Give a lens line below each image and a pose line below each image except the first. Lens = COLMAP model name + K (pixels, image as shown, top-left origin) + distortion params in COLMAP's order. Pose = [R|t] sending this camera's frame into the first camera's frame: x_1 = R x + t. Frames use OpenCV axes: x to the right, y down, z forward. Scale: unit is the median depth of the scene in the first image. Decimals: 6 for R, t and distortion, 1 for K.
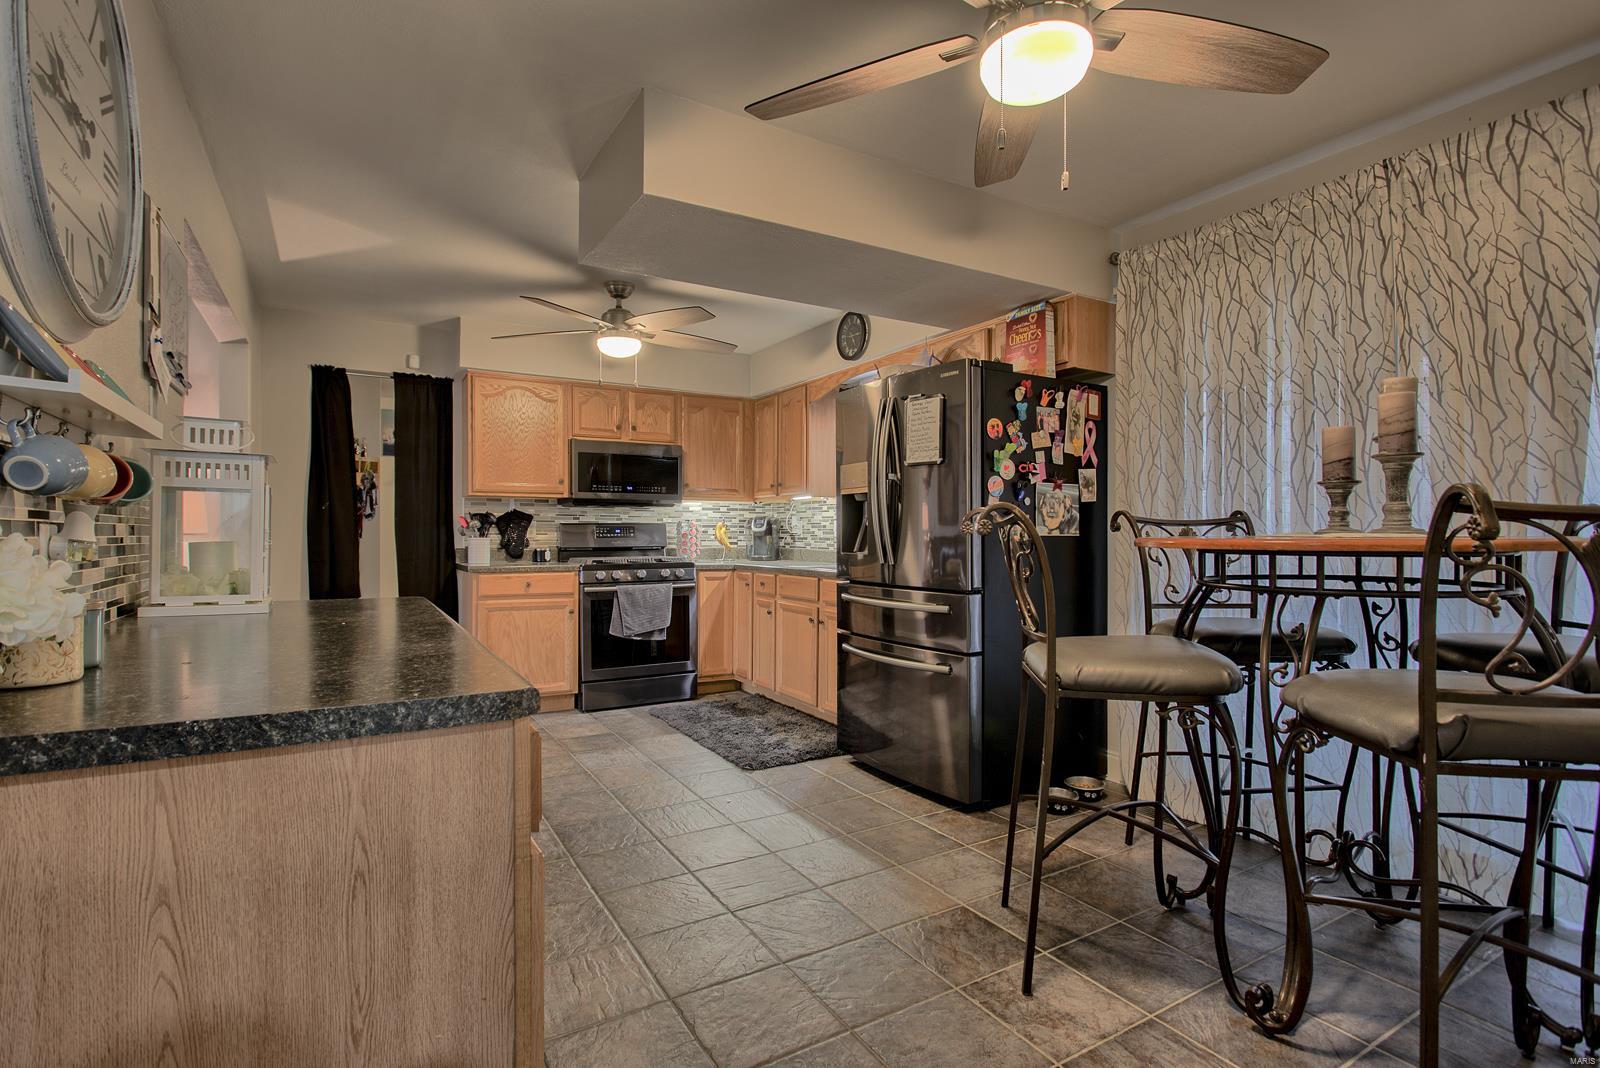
lens RADIAL K [[766.3, 0, 790.3], [0, 766.3, 536.3], [0, 0, 1]] dist [-0.010133, 0.002125]
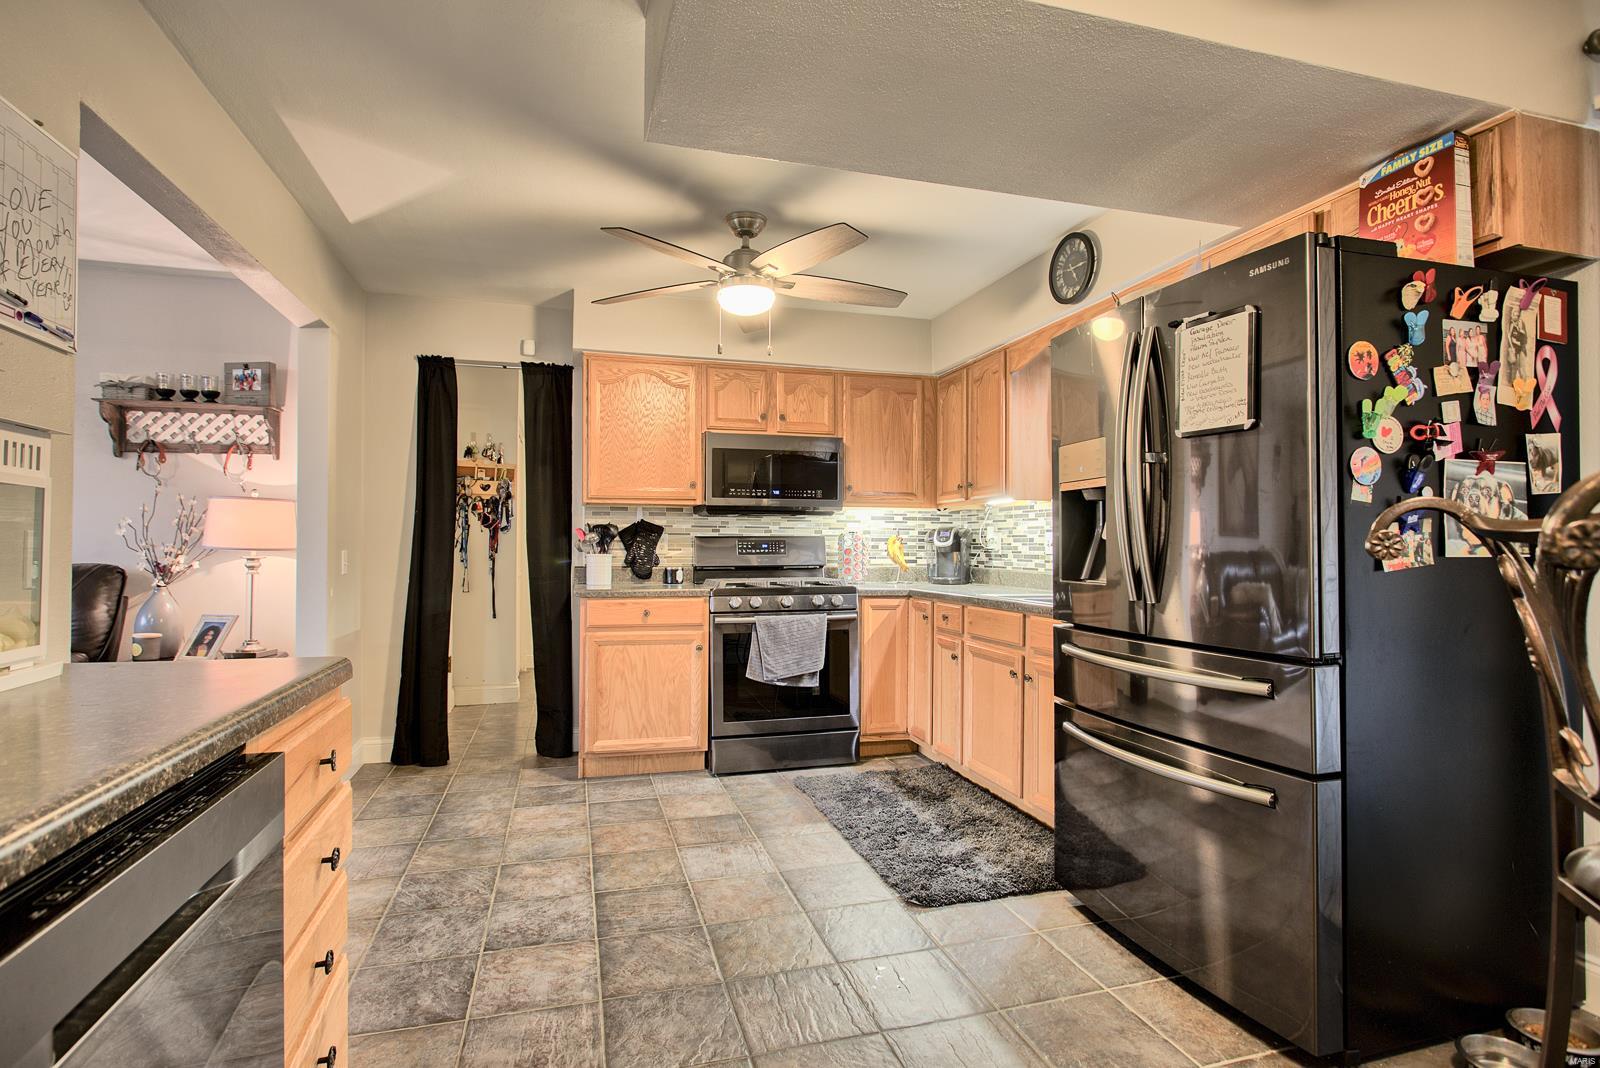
lens RADIAL K [[784.6, 0, 788.6], [0, 784.6, 536.2], [0, 0, 1]] dist [-0.007652, 0.000697]
pose [[0.968417, -0.002056, -0.249326, 0.006742], [-0.002273, 0.999852, -0.017075, -0.003550], [0.249324, 0.017102, 0.968269, 0.233959]]
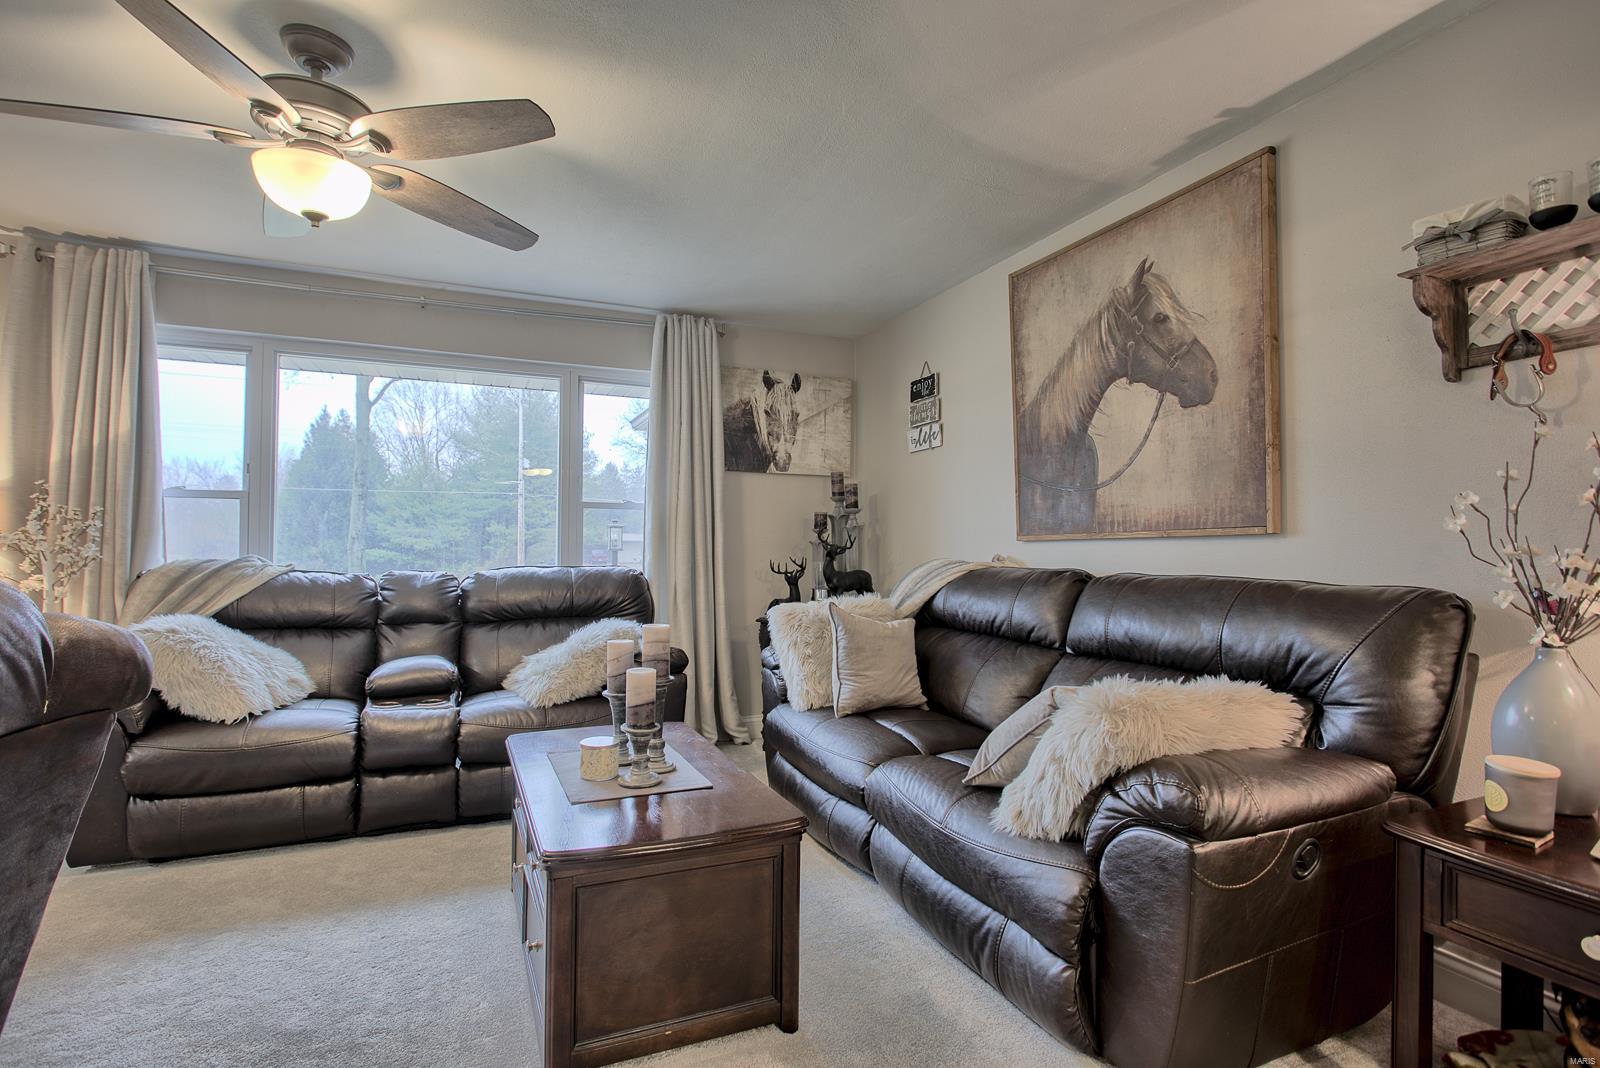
lens RADIAL K [[771.3, 0, 787.6], [0, 771.3, 534.5], [0, 0, 1]] dist [-0.011019, 0.005328]
pose [[-0.130376, -0.020060, -0.991262, -0.405908], [-0.013081, 0.999743, -0.018511, -0.003652], [0.991378, 0.010553, -0.130605, 0.536483]]
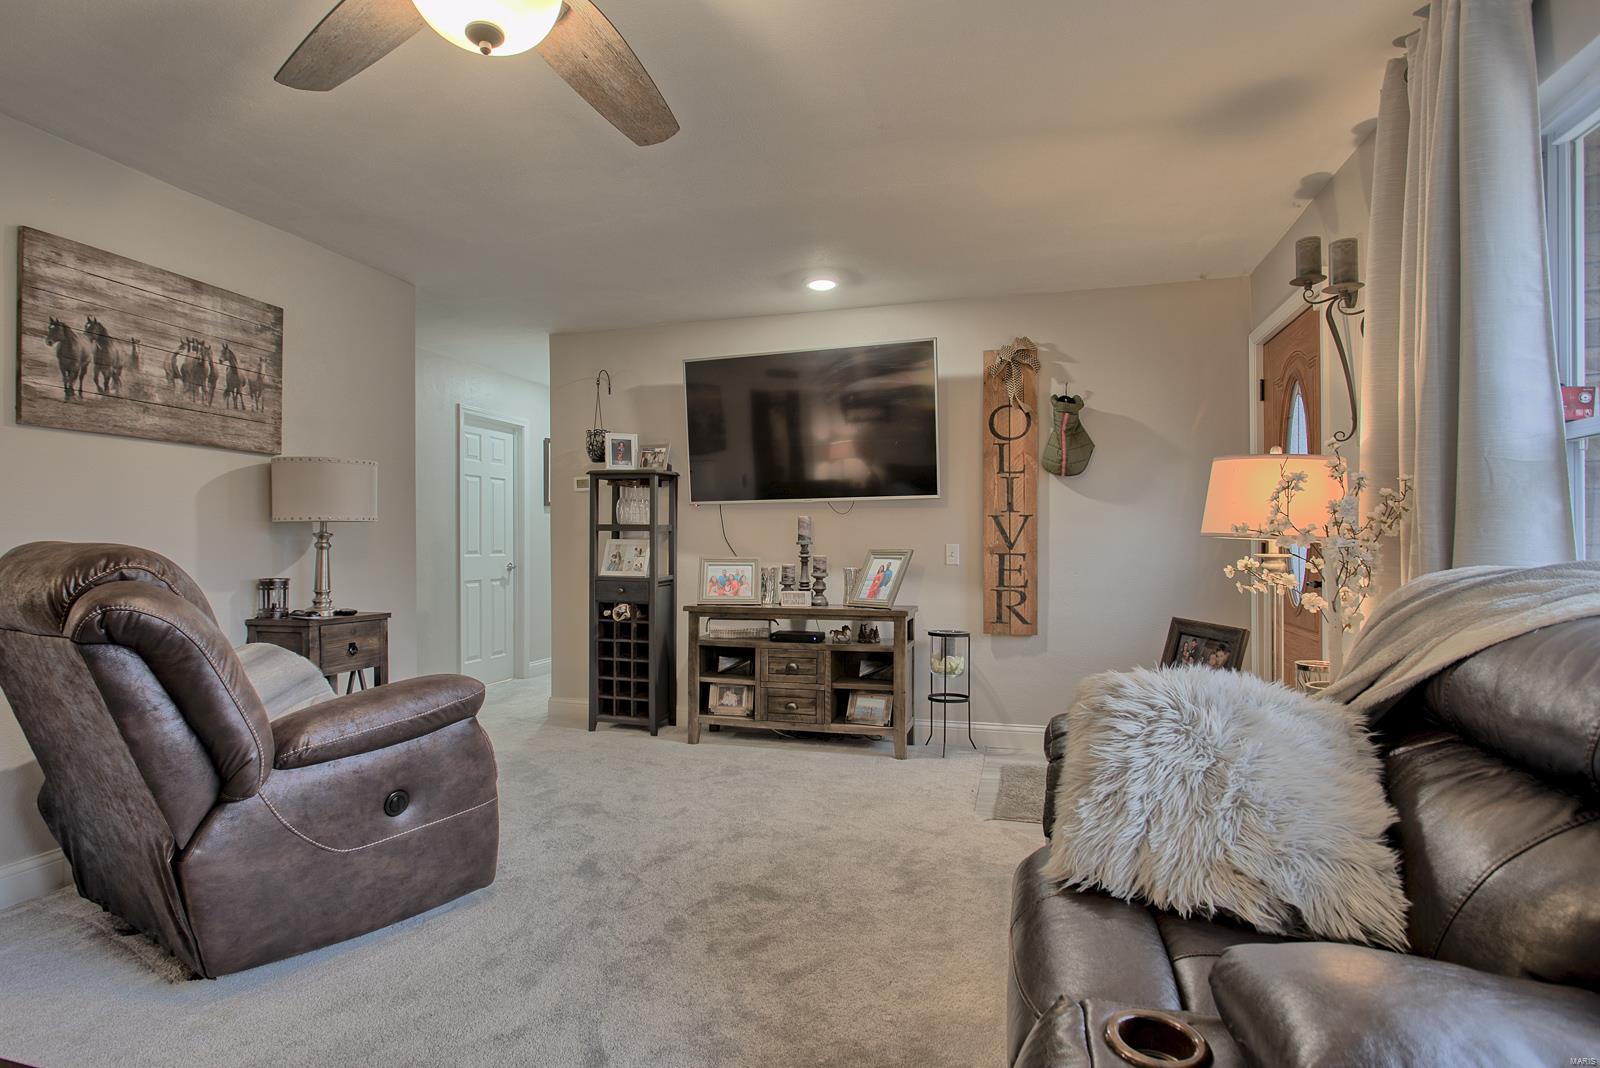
lens RADIAL K [[800.6, 0, 793.7], [0, 800.6, 537.1], [0, 0, 1]] dist [-0.010116, 0.000316]
pose [[-0.686862, 0.008982, 0.726732, -1.081265], [0.006946, 0.999959, -0.005794, 0.001980], [-0.726755, 0.001068, -0.686896, 0.327619]]
